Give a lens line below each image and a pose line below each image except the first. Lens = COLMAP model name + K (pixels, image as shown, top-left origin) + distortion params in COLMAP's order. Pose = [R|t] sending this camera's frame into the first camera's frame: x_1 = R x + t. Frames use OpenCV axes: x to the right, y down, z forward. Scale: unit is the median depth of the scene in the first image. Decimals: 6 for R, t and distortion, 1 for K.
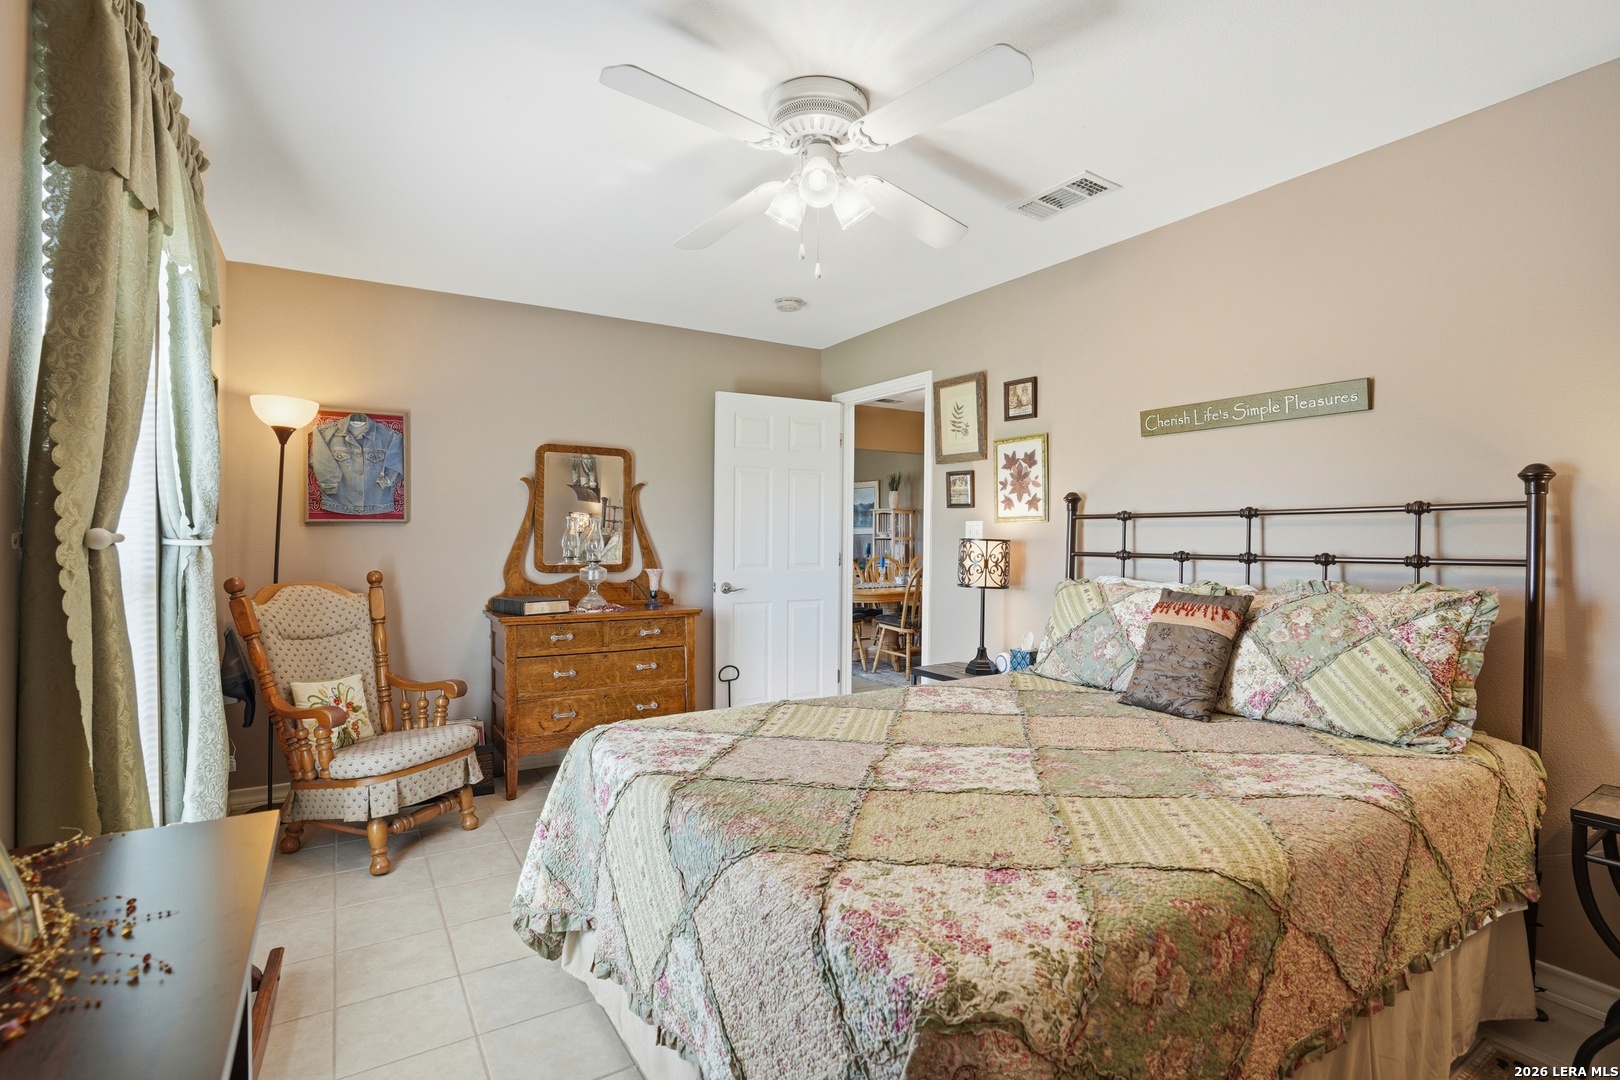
lens RADIAL K [[753.9, 0, 812.6], [0, 753.9, 537.4], [0, 0, 1]] dist [-0.046209, 0.005756]
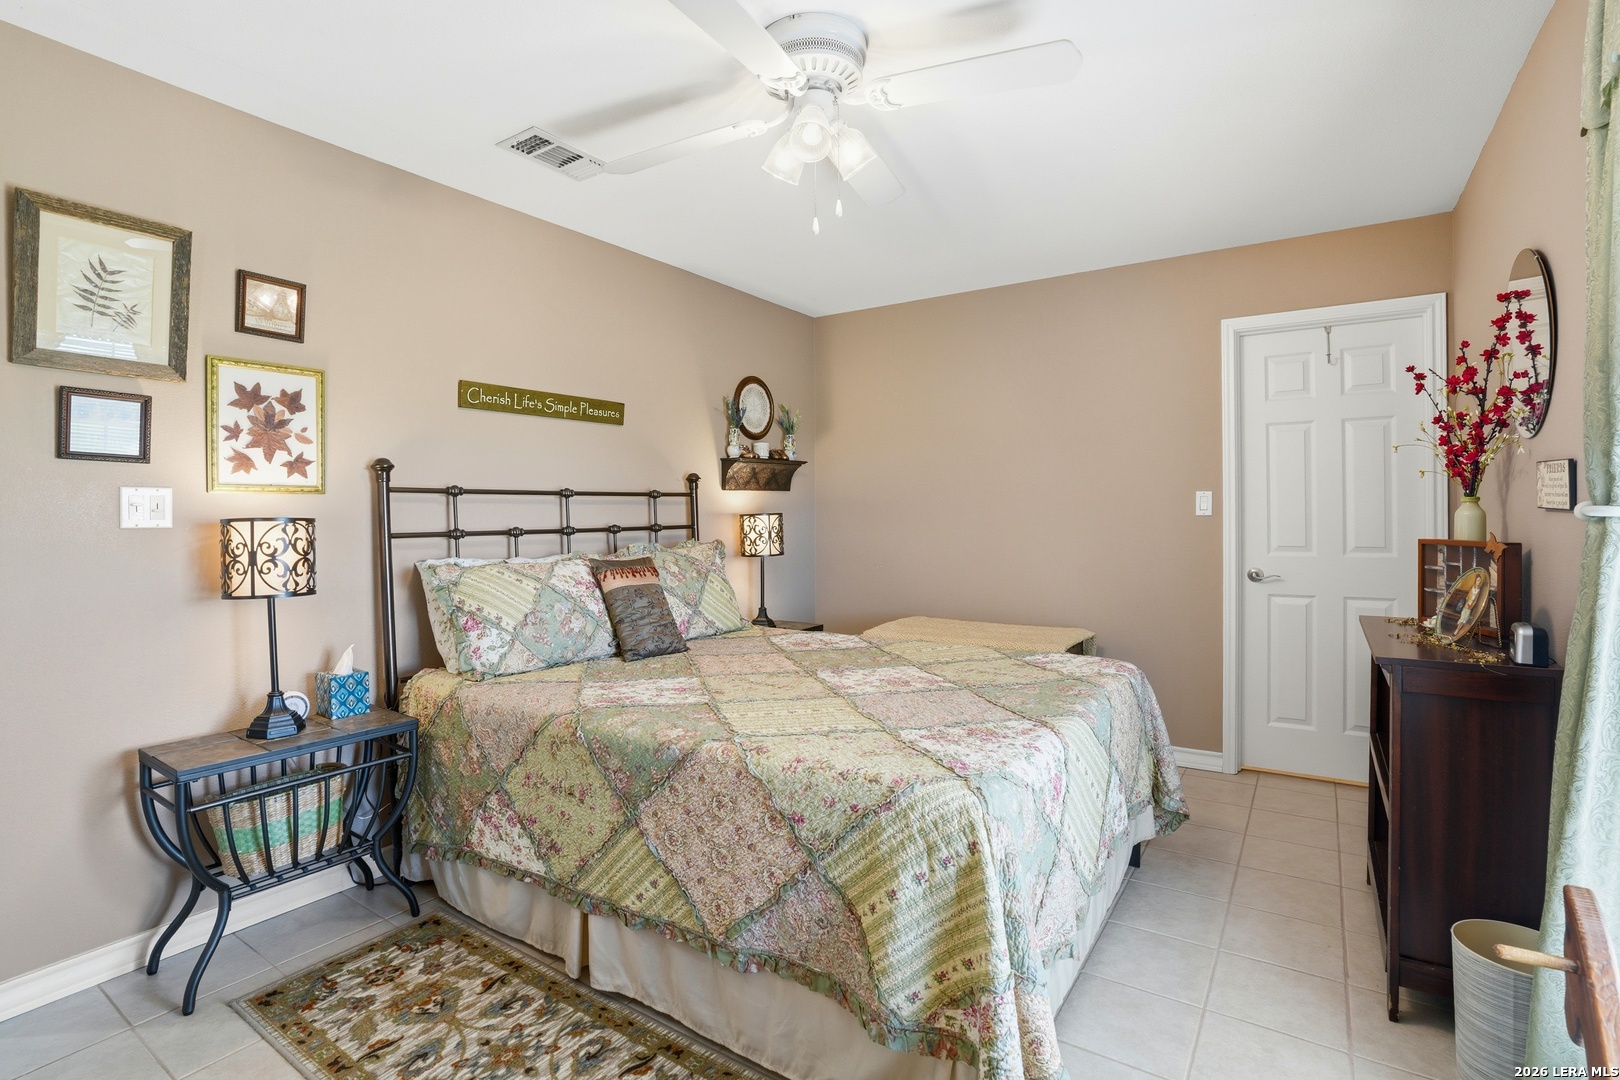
lens RADIAL K [[753.9, 0, 814.5], [0, 753.9, 524.0], [0, 0, 1]] dist [-0.046209, 0.005756]
pose [[-0.379022, -0.012081, 0.925309, -0.519332], [0.007709, 0.999839, 0.016212, 0.000185], [-0.925356, 0.013278, -0.378868, 0.827737]]
